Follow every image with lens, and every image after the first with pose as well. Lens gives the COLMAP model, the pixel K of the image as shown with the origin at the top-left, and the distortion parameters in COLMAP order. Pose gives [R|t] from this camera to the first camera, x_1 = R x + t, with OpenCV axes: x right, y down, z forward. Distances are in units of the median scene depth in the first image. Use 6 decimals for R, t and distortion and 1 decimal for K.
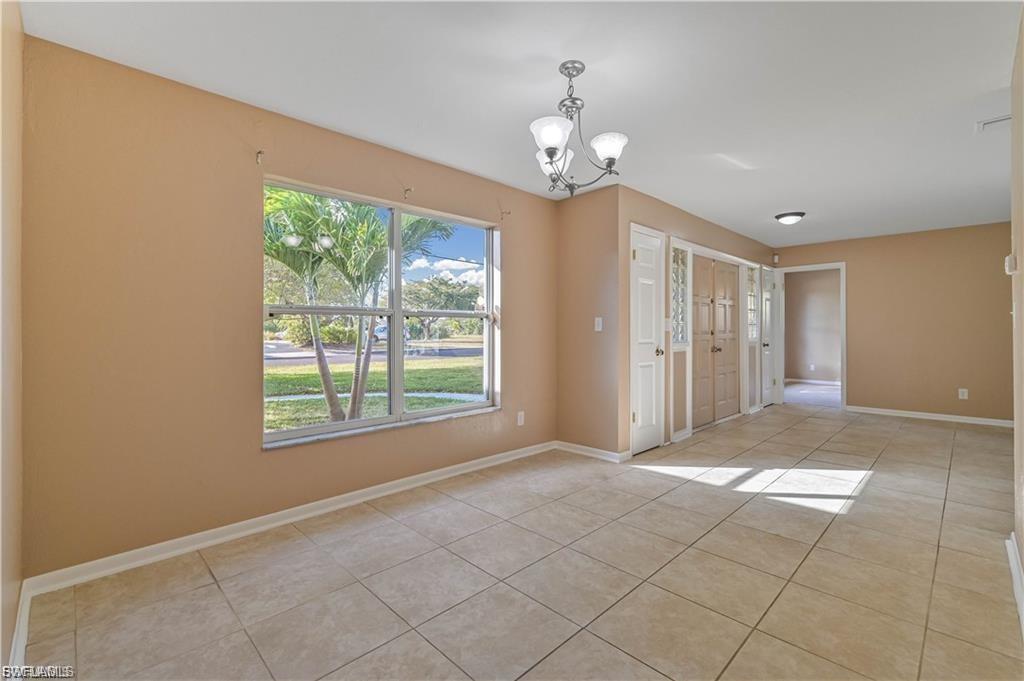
lens RADIAL K [[453.9, 0, 519.2], [0, 453.9, 331.3], [0, 0, 1]] dist [0.002110, 0.000115]
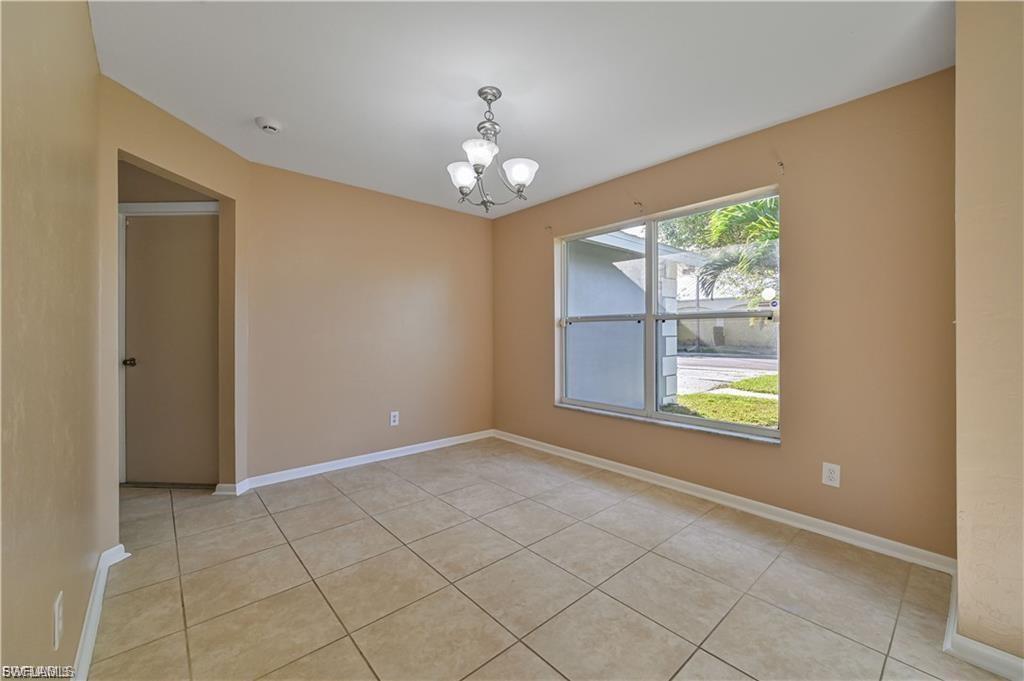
lens RADIAL K [[405.5, 0, 515.2], [0, 405.5, 334.7], [0, 0, 1]] dist [-0.002127, -0.000450]
pose [[-0.056149, 0.005422, -0.998408, 0.904546], [0.000715, 0.999985, 0.005390, -0.005297], [0.998422, -0.000411, -0.056153, 0.927404]]
